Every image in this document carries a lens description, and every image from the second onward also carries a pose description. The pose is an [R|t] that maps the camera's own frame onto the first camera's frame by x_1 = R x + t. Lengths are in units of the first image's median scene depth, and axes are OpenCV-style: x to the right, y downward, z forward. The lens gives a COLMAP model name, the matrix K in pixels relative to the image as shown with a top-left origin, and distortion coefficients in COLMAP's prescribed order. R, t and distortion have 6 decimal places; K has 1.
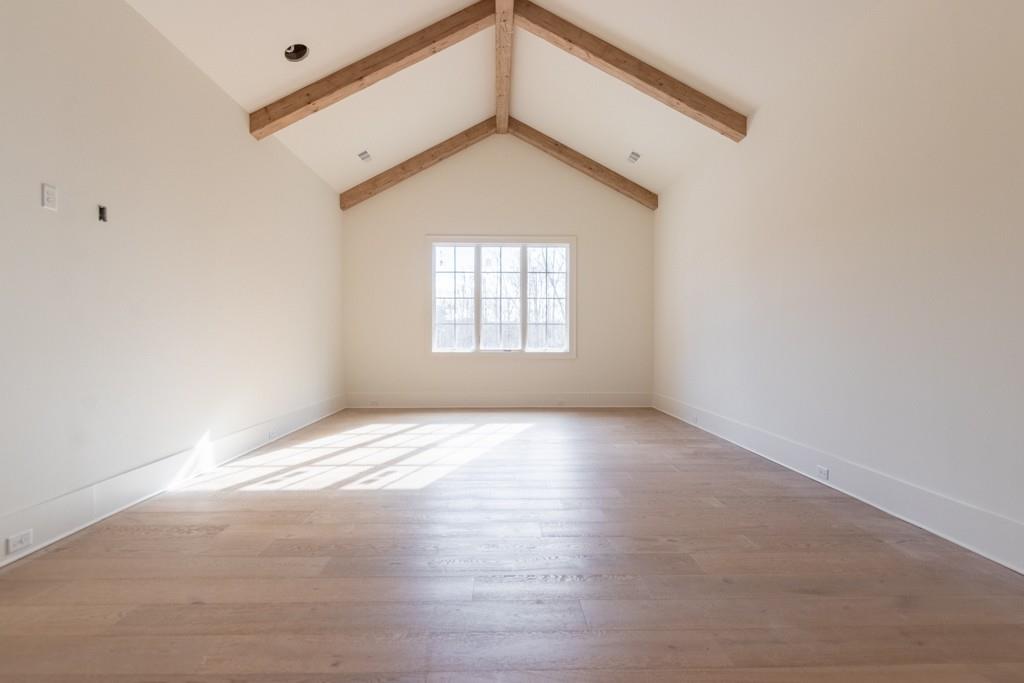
lens RADIAL K [[473.9, 0, 518.9], [0, 473.9, 344.9], [0, 0, 1]] dist [0.004252, -0.000609]
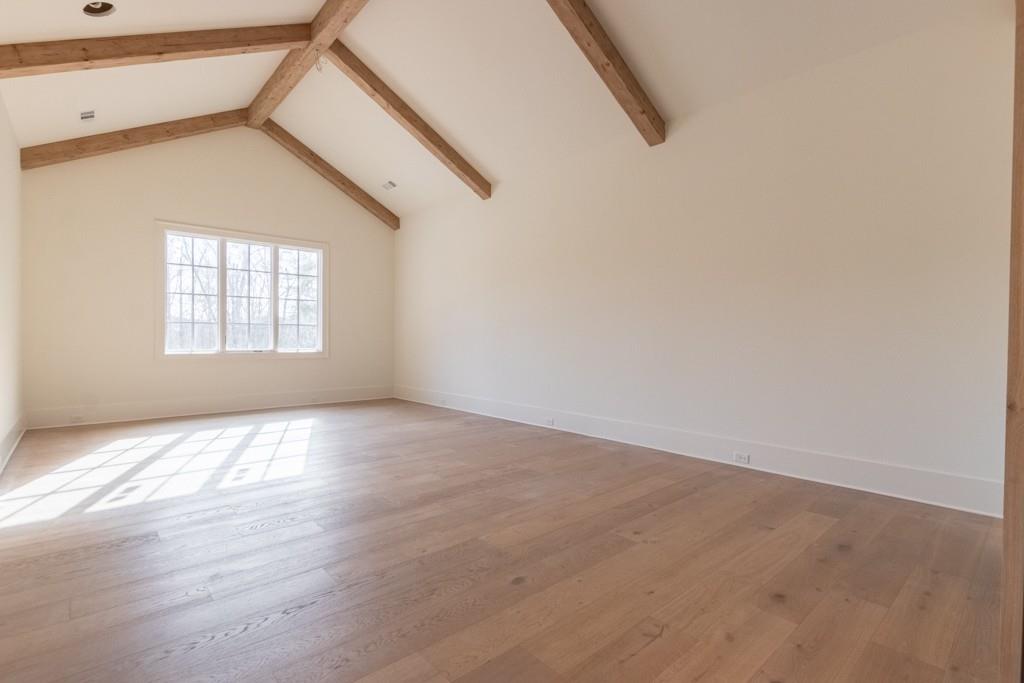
lens RADIAL K [[473.9, 0, 504.7], [0, 473.9, 347.3], [0, 0, 1]] dist [0.004252, -0.000609]
pose [[0.768807, -0.009182, 0.639414, -0.261910], [0.005292, 0.999954, 0.007997, -0.001009], [-0.639458, -0.002764, 0.768821, -0.080094]]
